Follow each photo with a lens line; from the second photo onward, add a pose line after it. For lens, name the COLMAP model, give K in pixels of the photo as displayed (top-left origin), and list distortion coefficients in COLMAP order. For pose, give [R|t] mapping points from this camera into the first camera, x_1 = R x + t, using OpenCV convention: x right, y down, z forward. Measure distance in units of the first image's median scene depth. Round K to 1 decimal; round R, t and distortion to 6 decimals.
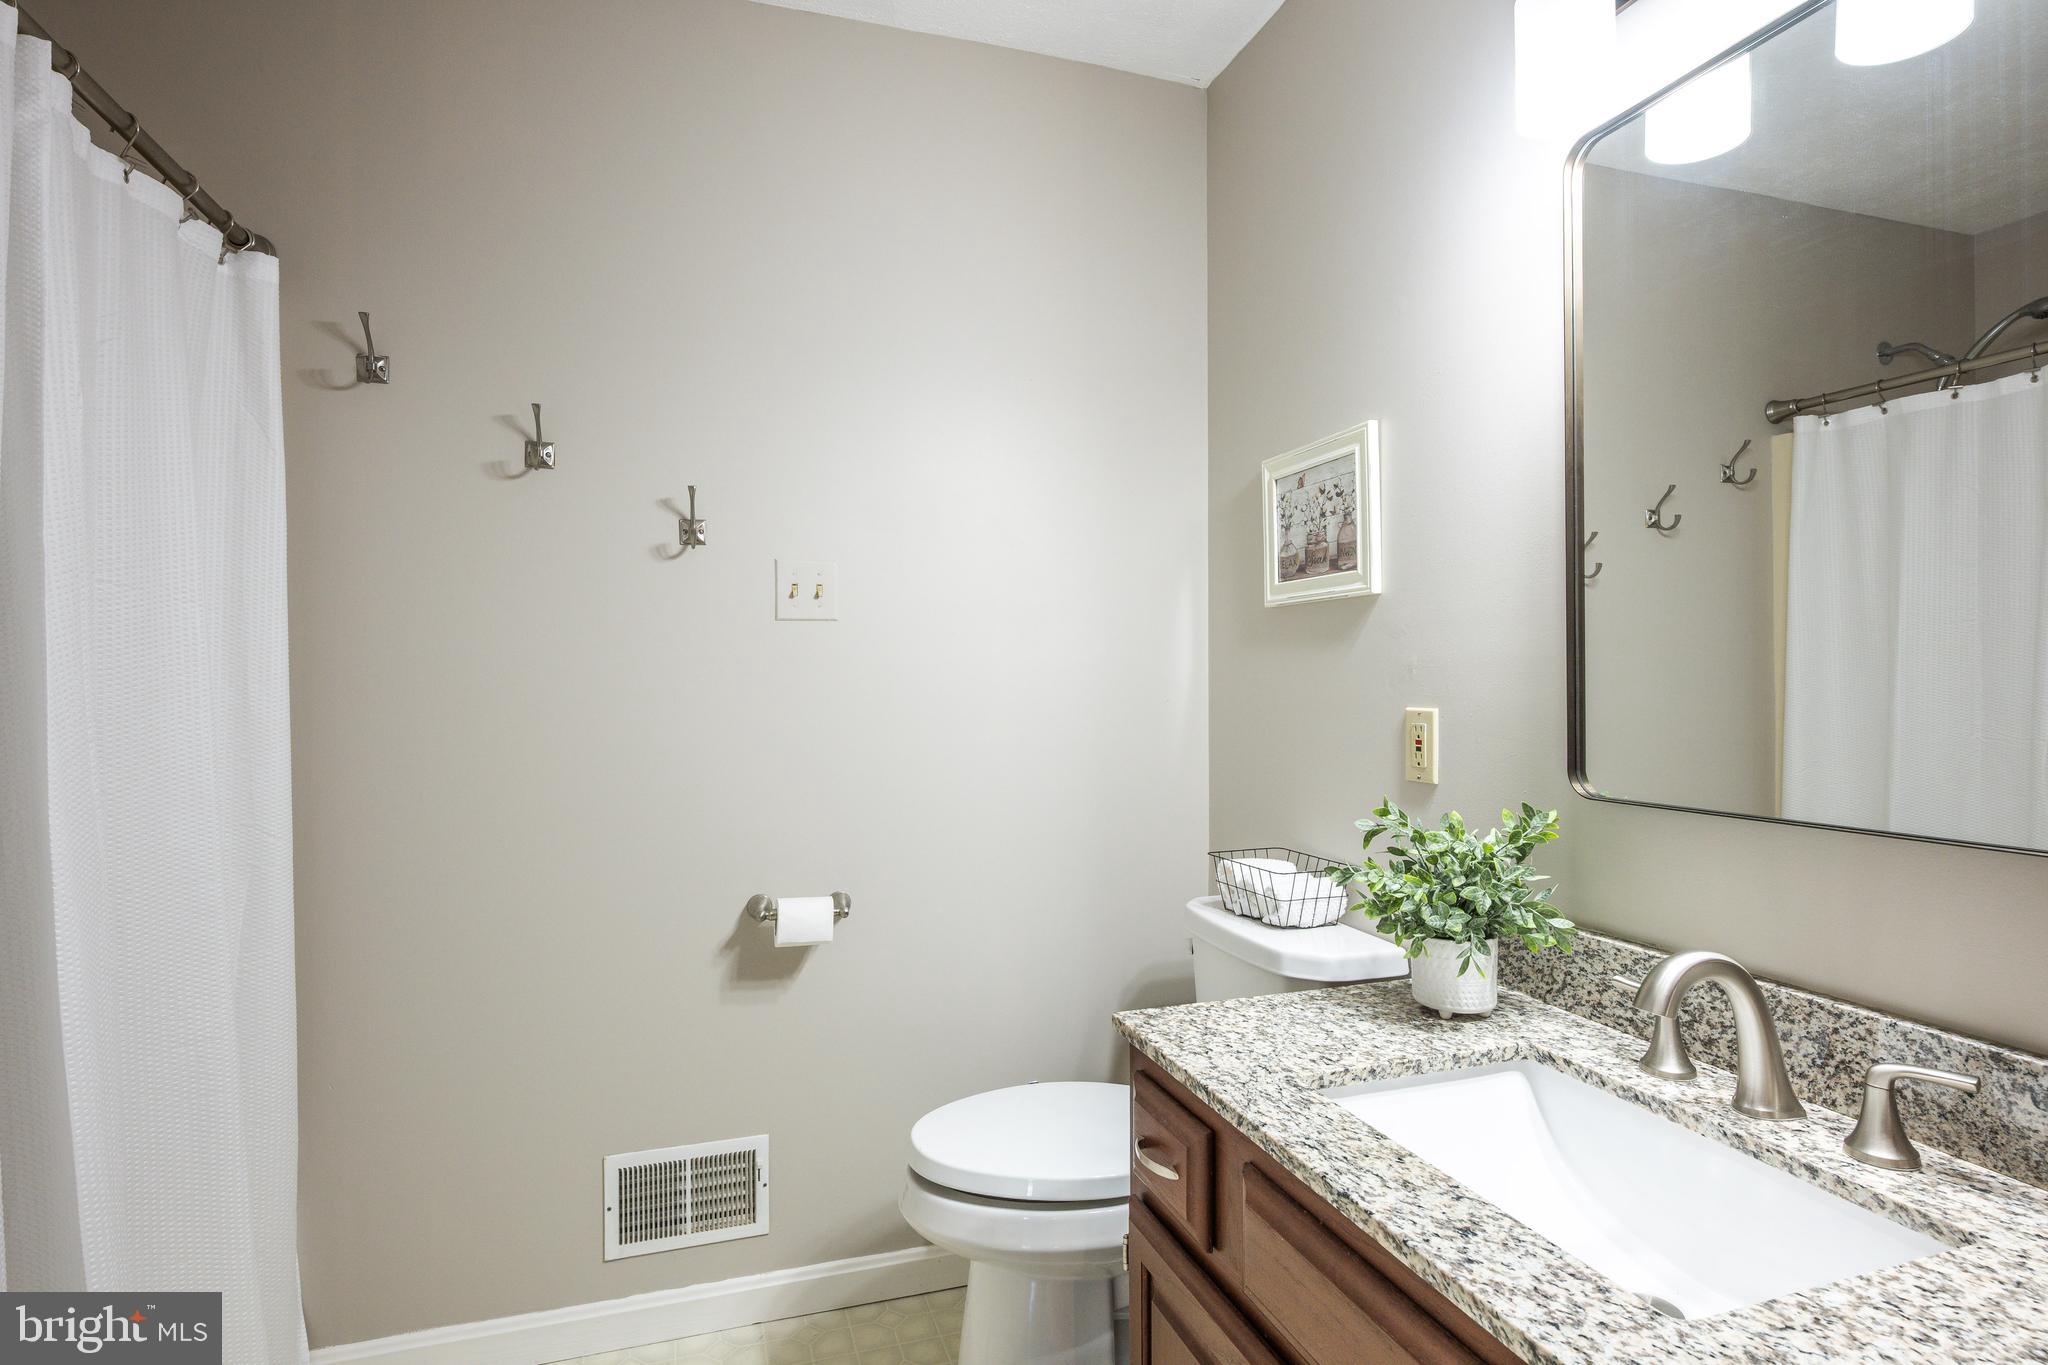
lens RADIAL K [[1050.2, 0, 1012.1], [0, 1050.2, 688.4], [0, 0, 1]] dist [-0.001905, 0.001547]
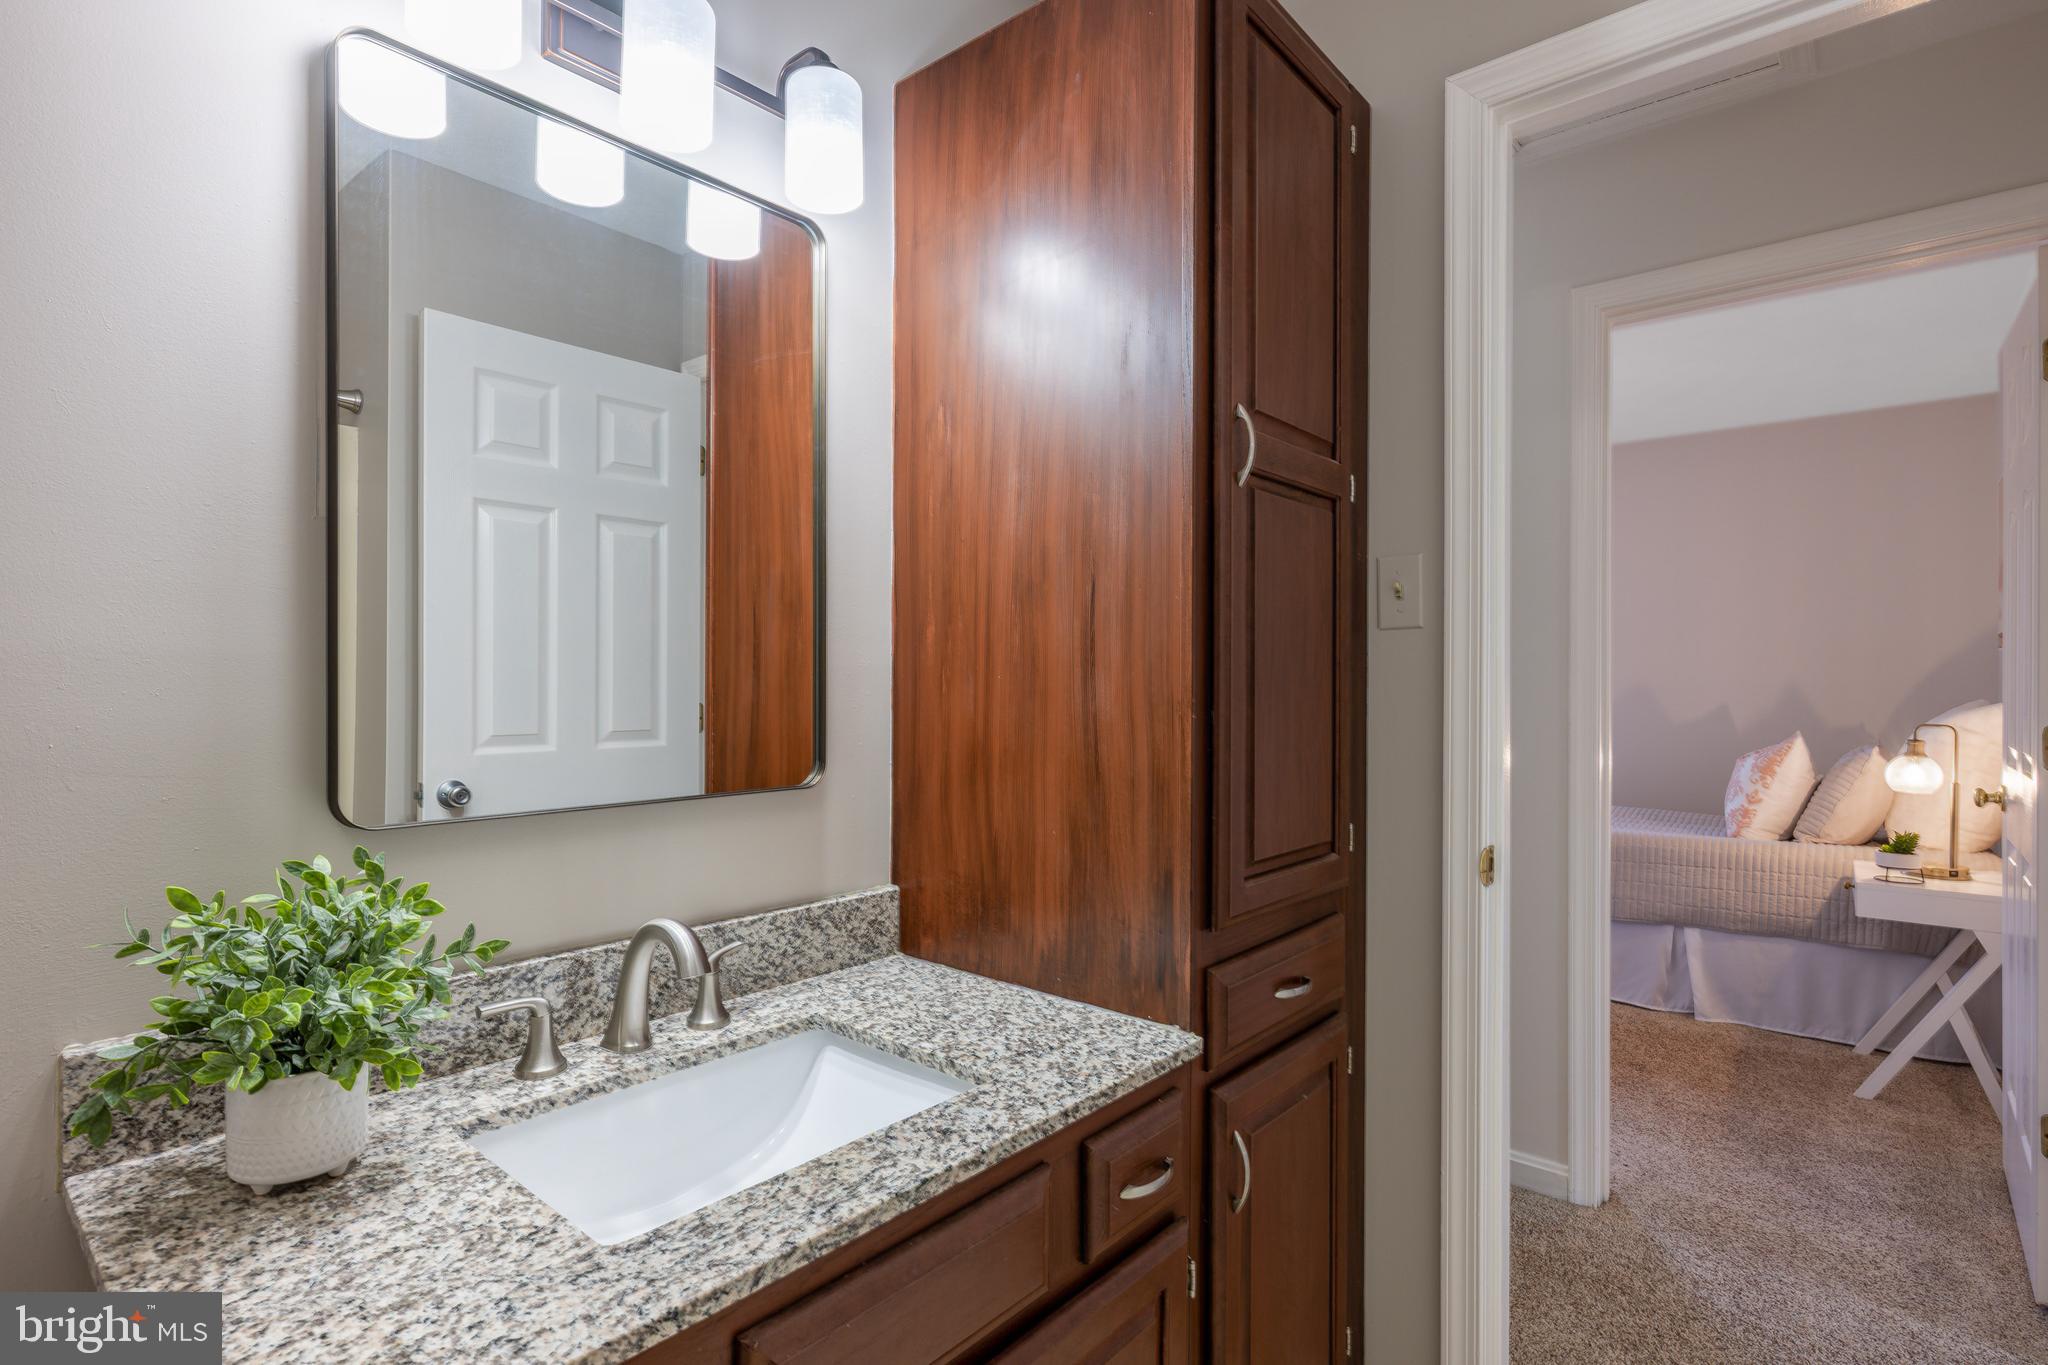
lens RADIAL K [[999.3, 0, 1017.7], [0, 999.3, 680.1], [0, 0, 1]] dist [0.002295, 0.001256]
pose [[-0.523525, 0.001023, 0.852010, -0.491329], [0.001295, 0.999999, -0.000405, -0.017355], [-0.852009, 0.000891, -0.523526, 1.207271]]
